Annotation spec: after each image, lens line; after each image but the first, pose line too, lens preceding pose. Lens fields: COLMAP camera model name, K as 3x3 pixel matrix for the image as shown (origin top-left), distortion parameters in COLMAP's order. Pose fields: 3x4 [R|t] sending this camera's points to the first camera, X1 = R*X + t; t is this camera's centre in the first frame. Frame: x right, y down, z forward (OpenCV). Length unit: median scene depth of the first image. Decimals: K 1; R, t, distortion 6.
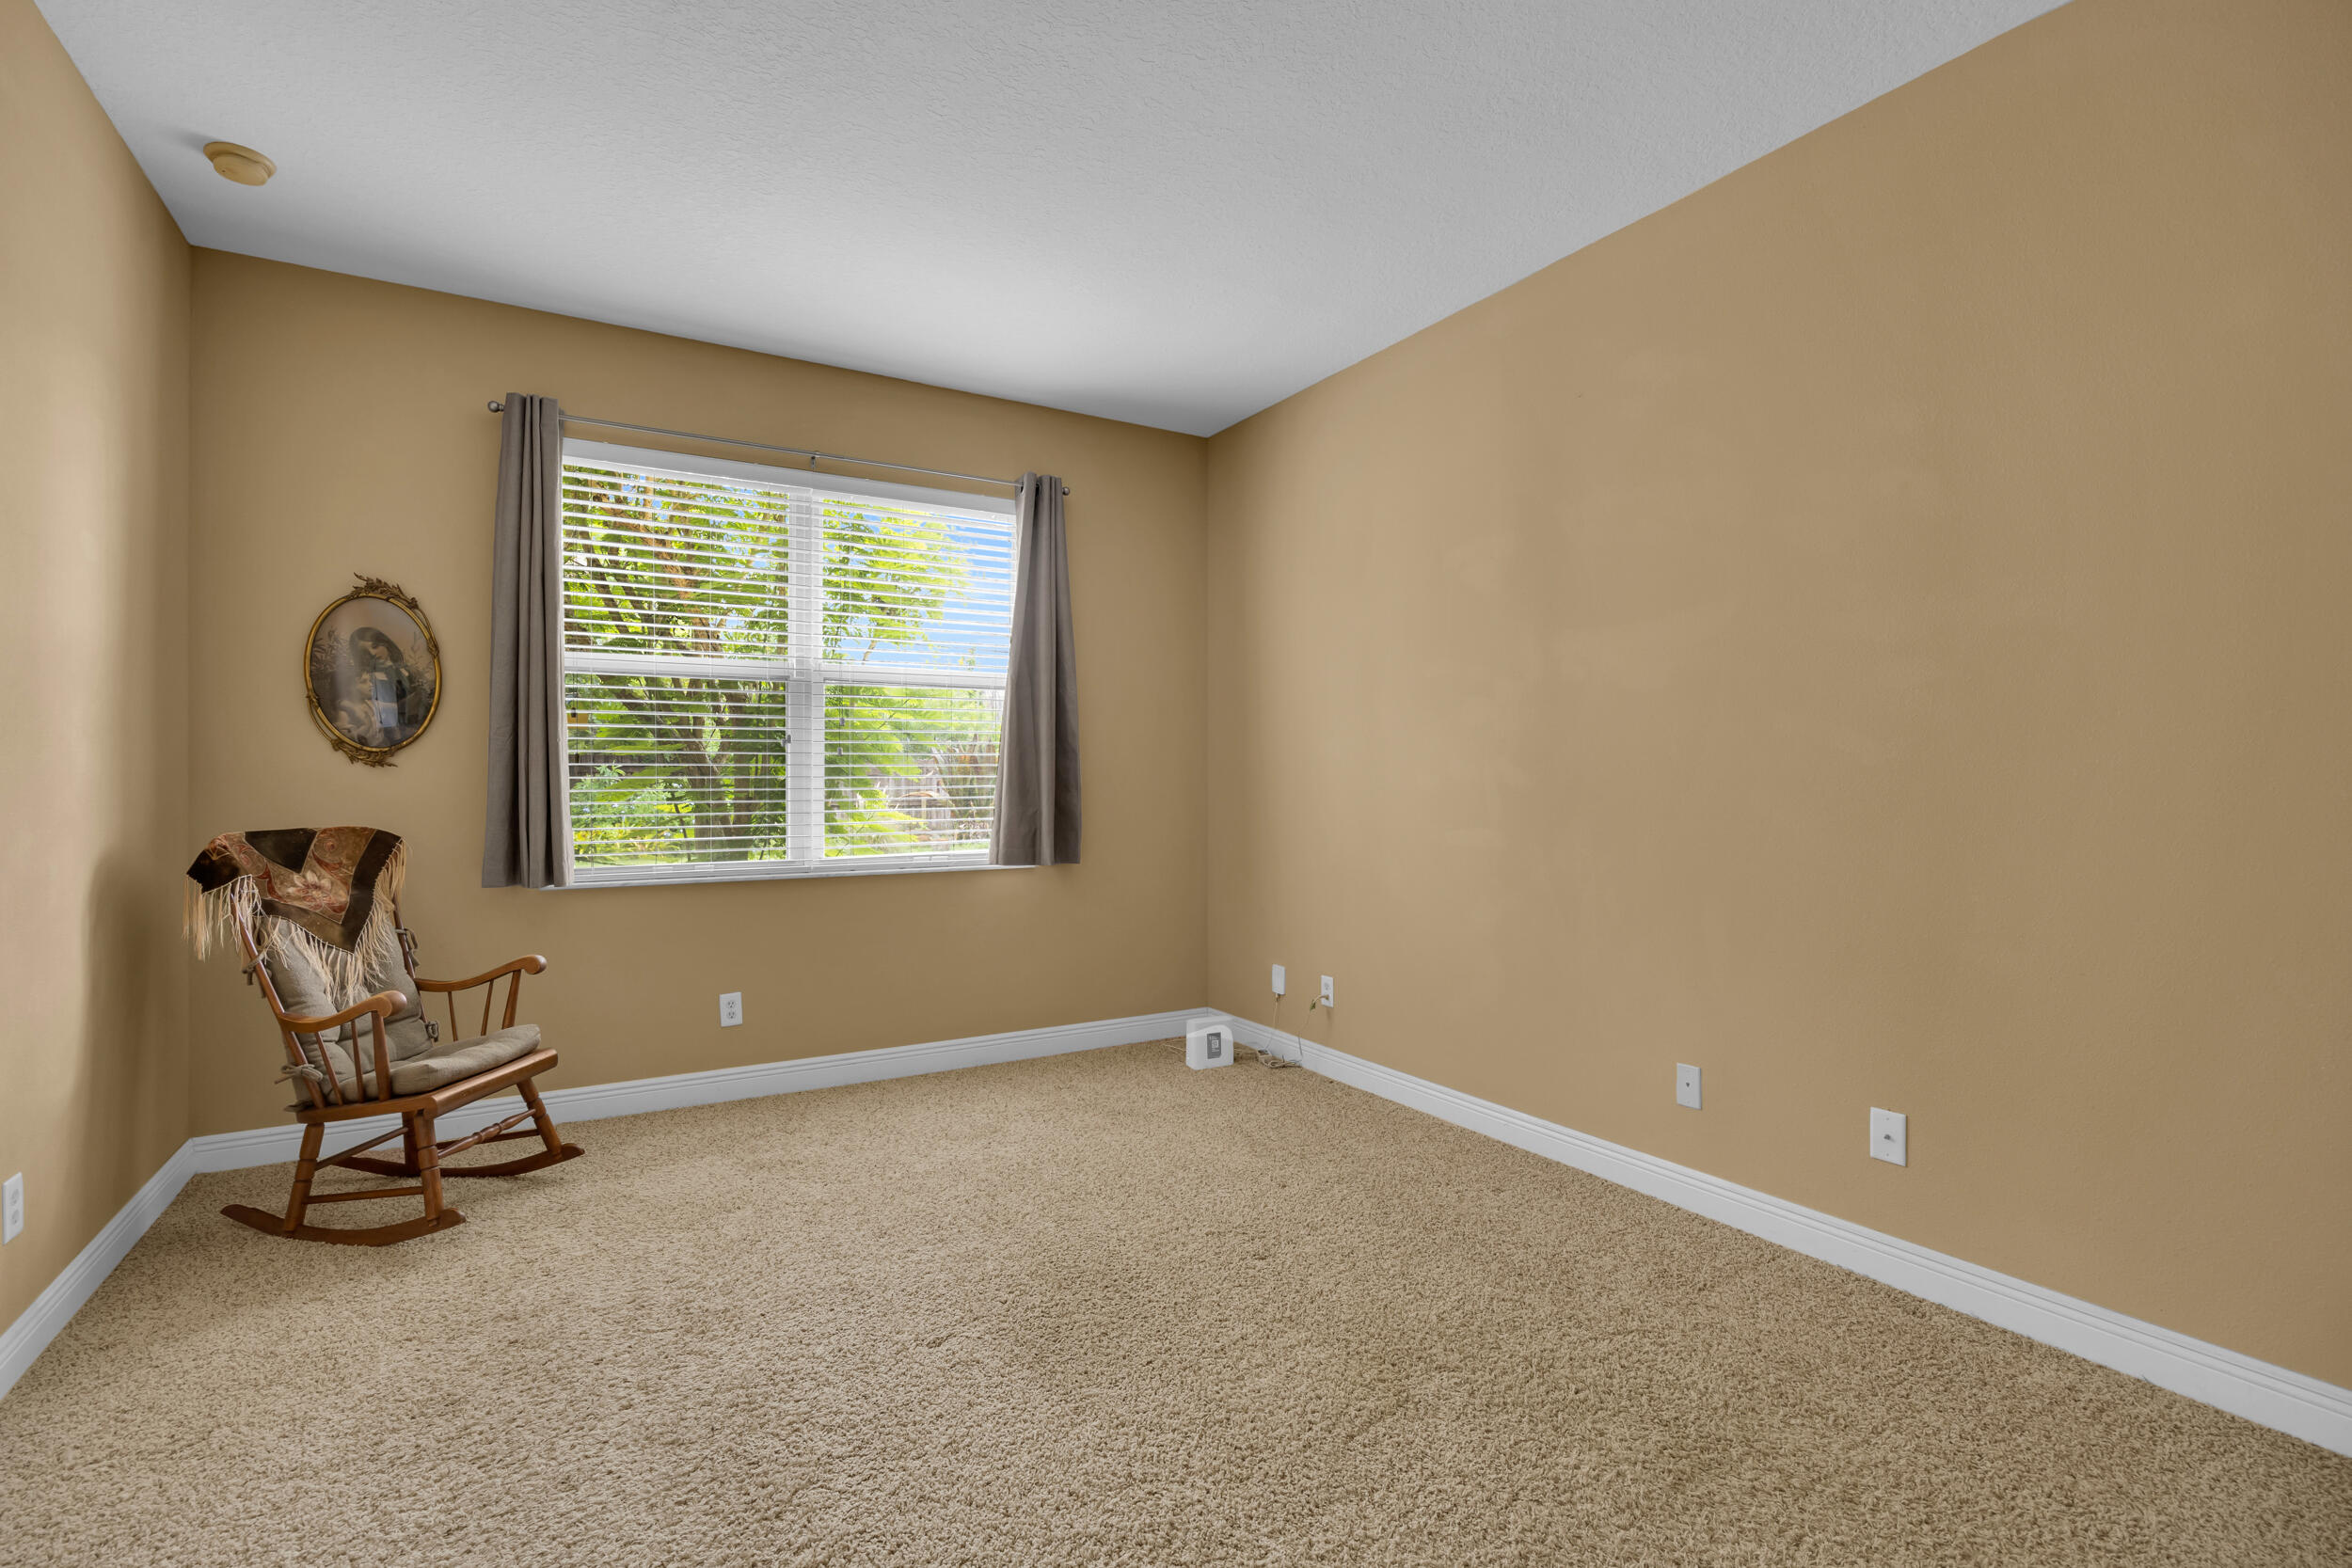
lens RADIAL K [[1058.5, 0, 1161.1], [0, 1058.5, 777.7], [0, 0, 1]] dist [-0.013084, 0.000754]
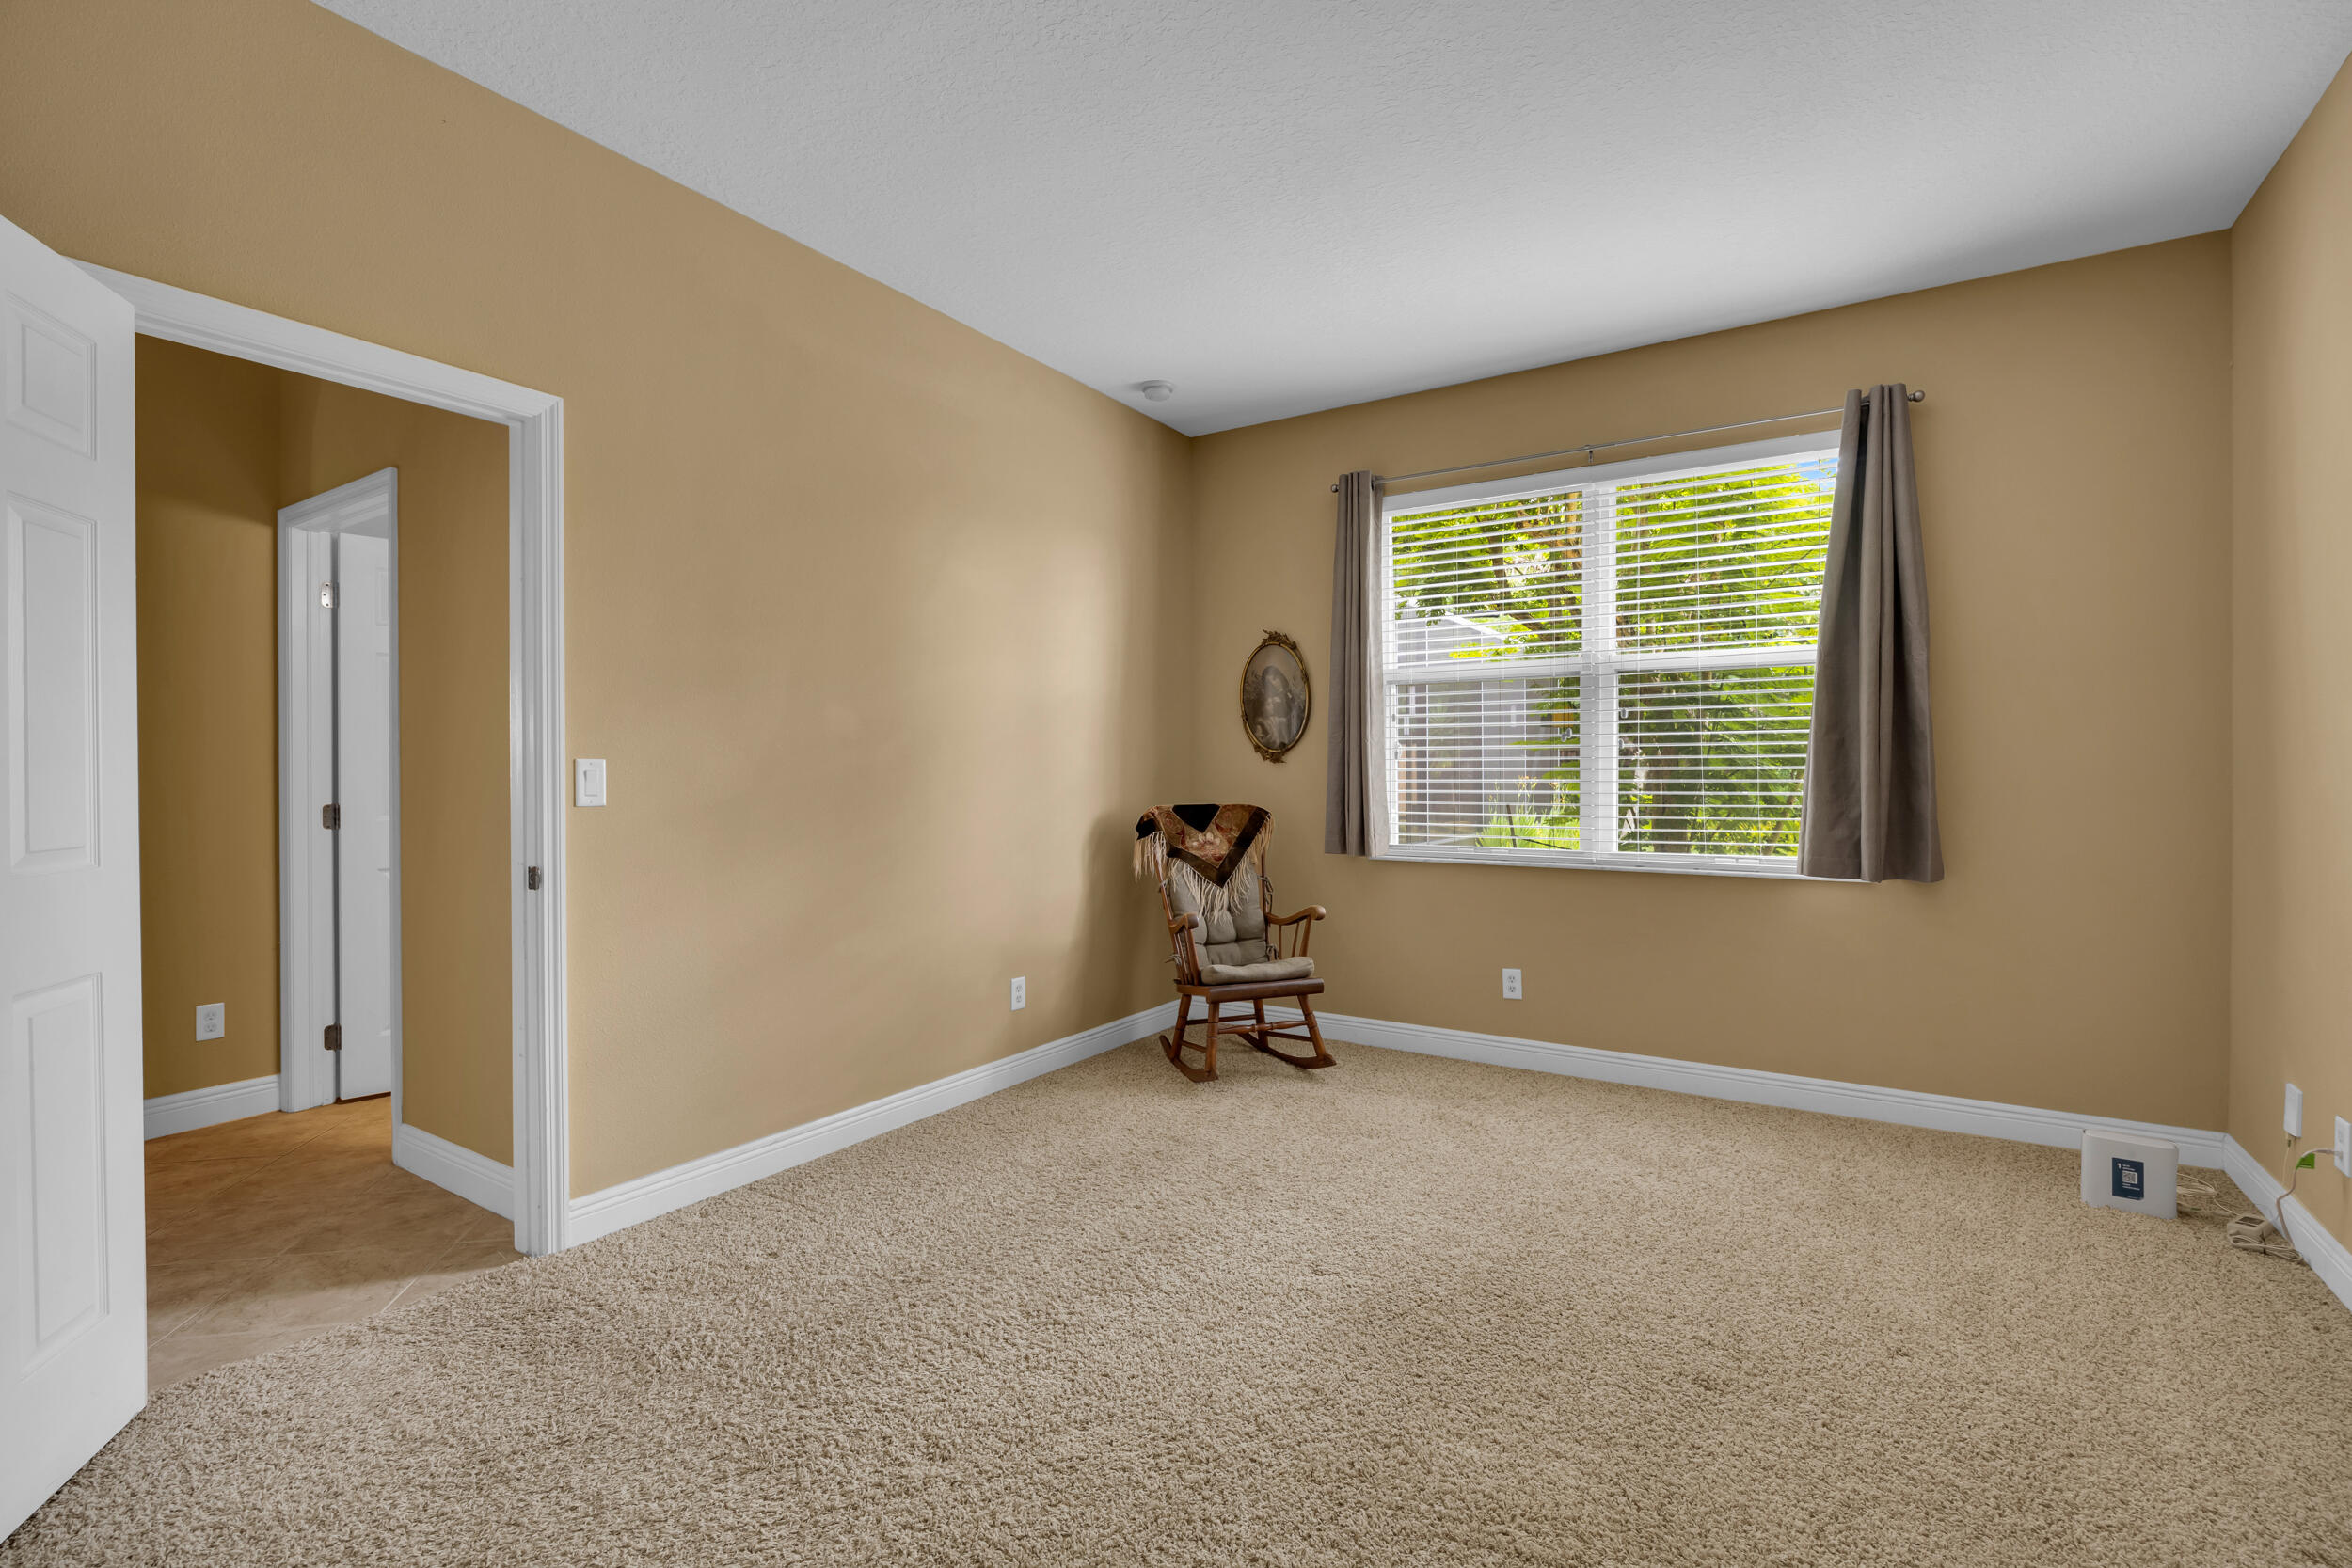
lens RADIAL K [[1058.5, 0, 1169.7], [0, 1058.5, 777.9], [0, 0, 1]] dist [-0.013084, 0.000754]
pose [[0.442705, 0.005421, -0.896651, 0.509472], [0.000879, 0.999979, 0.006479, -0.000020], [0.896667, -0.003657, 0.442691, 0.251321]]
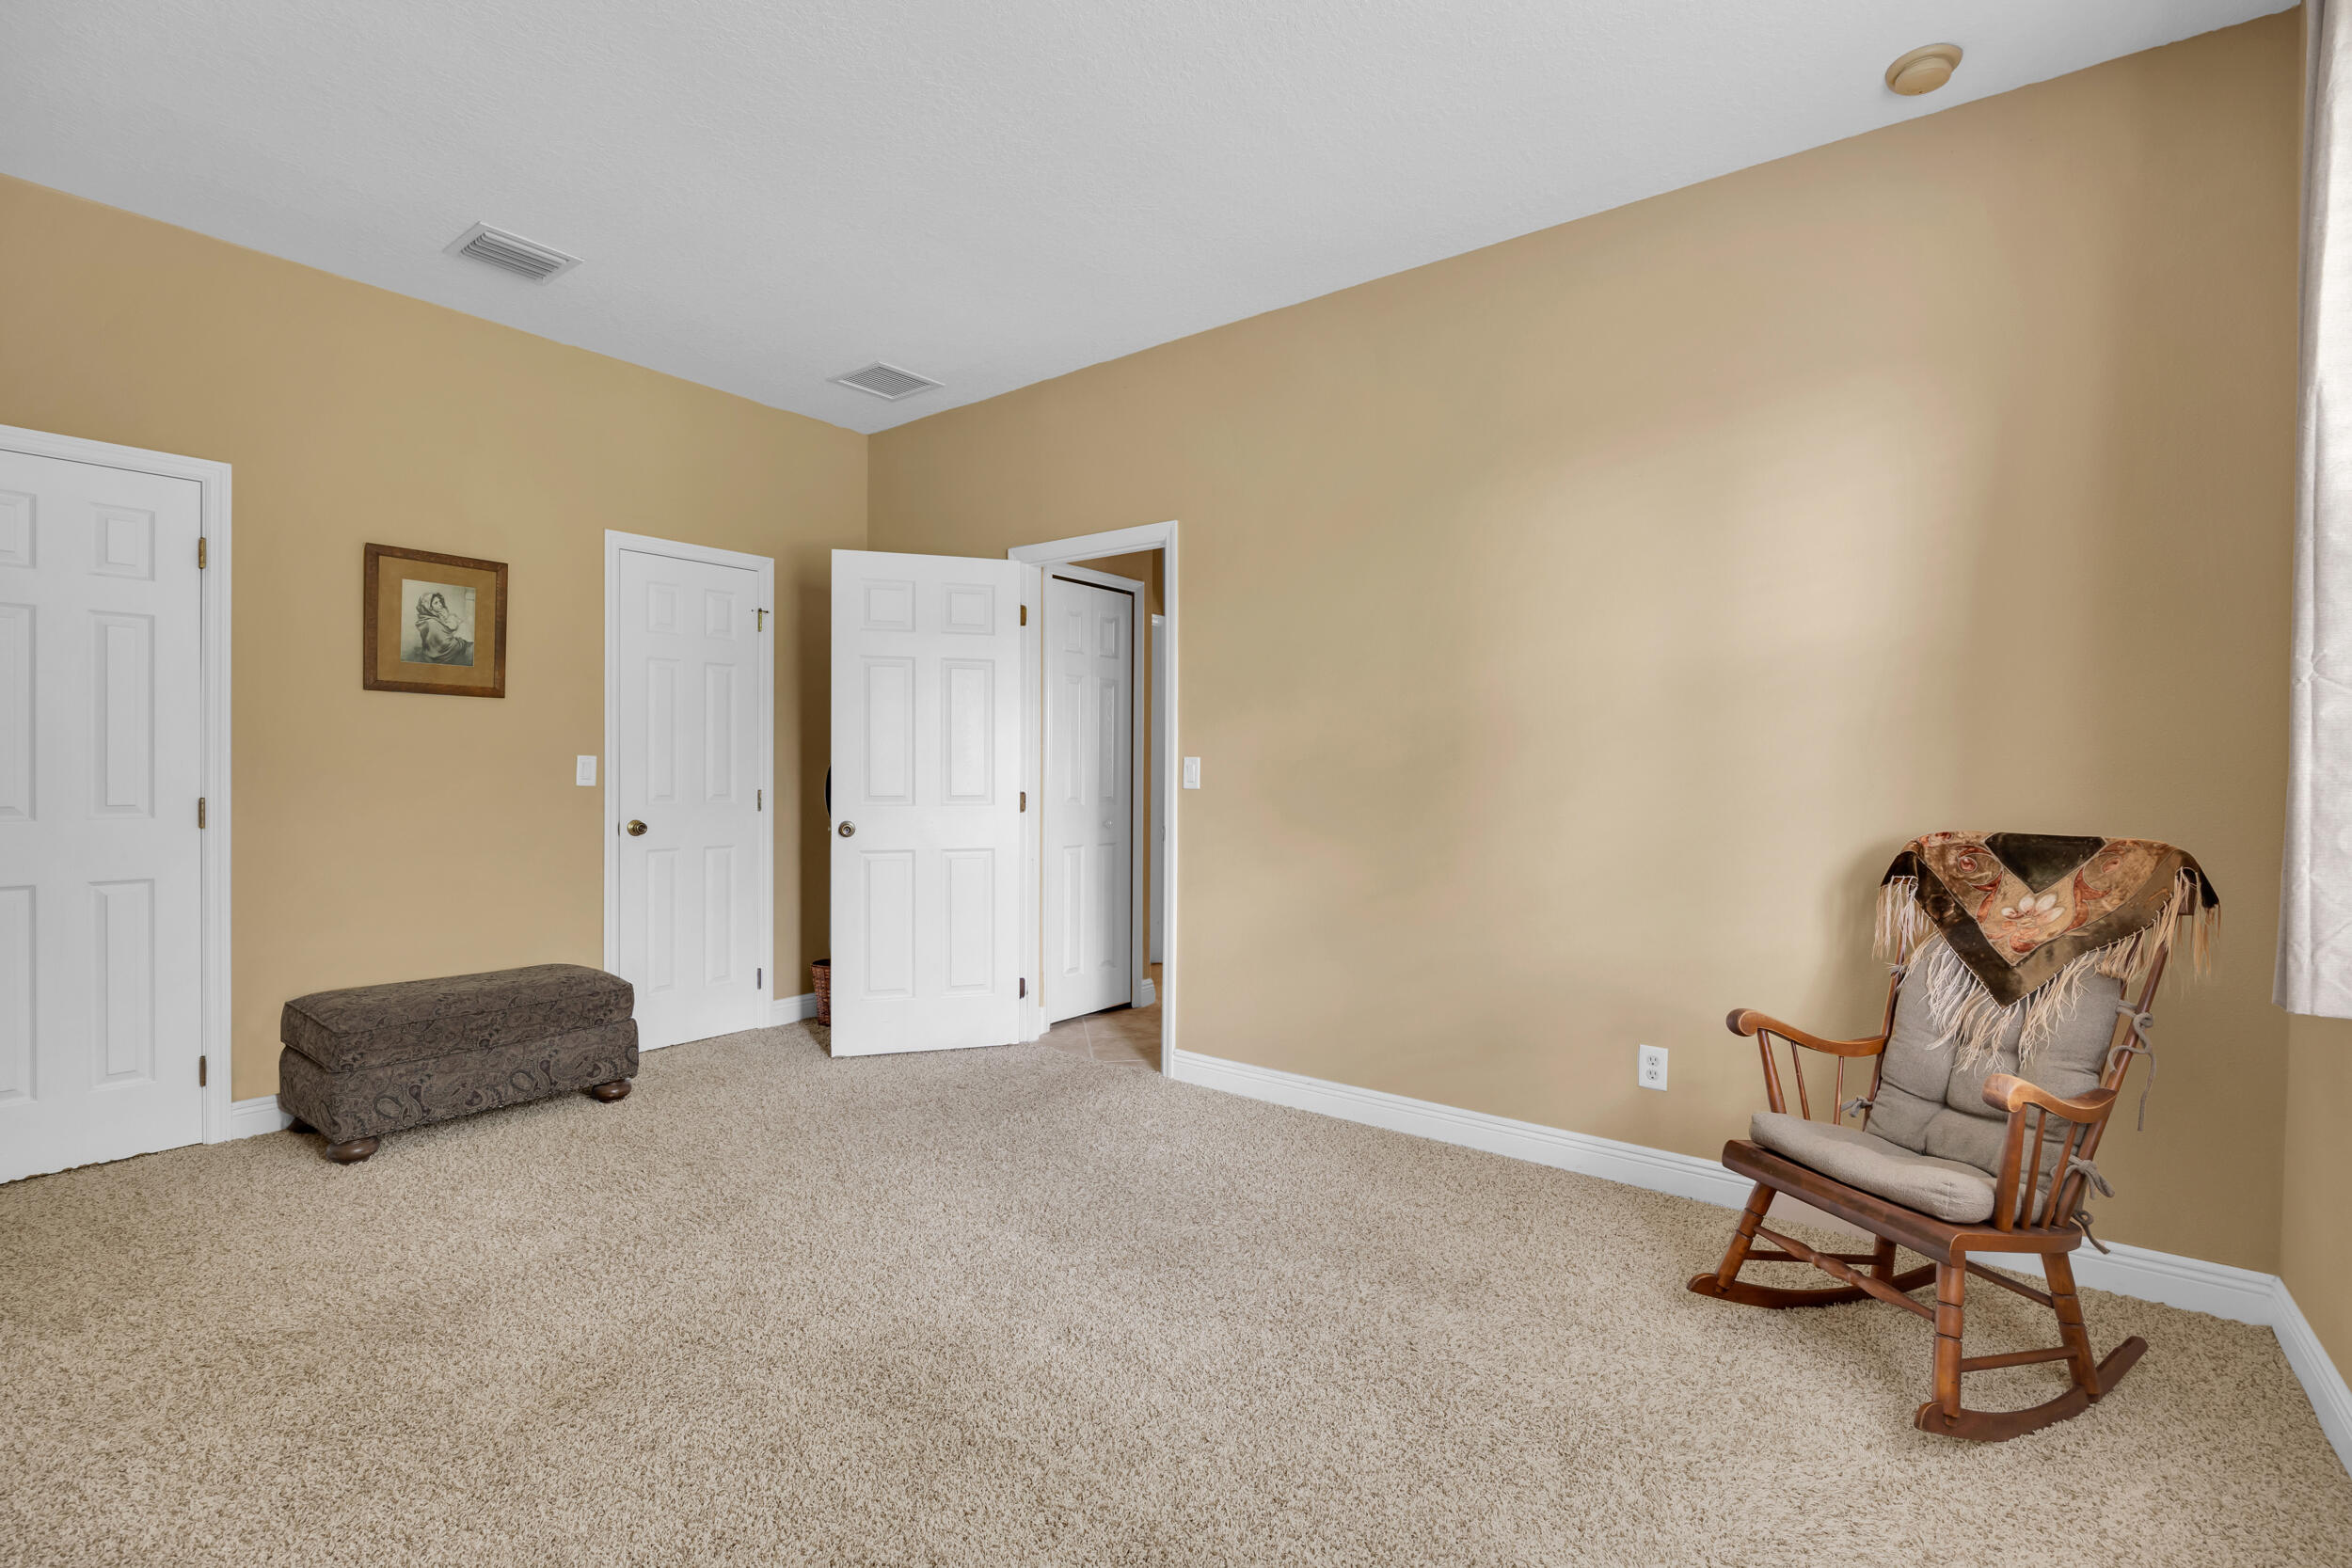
lens RADIAL K [[1058.5, 0, 1161.2], [0, 1058.5, 785.9], [0, 0, 1]] dist [-0.013084, 0.000754]
pose [[-0.925616, 0.004812, -0.378433, 0.042286], [-0.002291, 0.999830, 0.018318, 0.001249], [0.378456, 0.017822, -0.925448, 1.355695]]
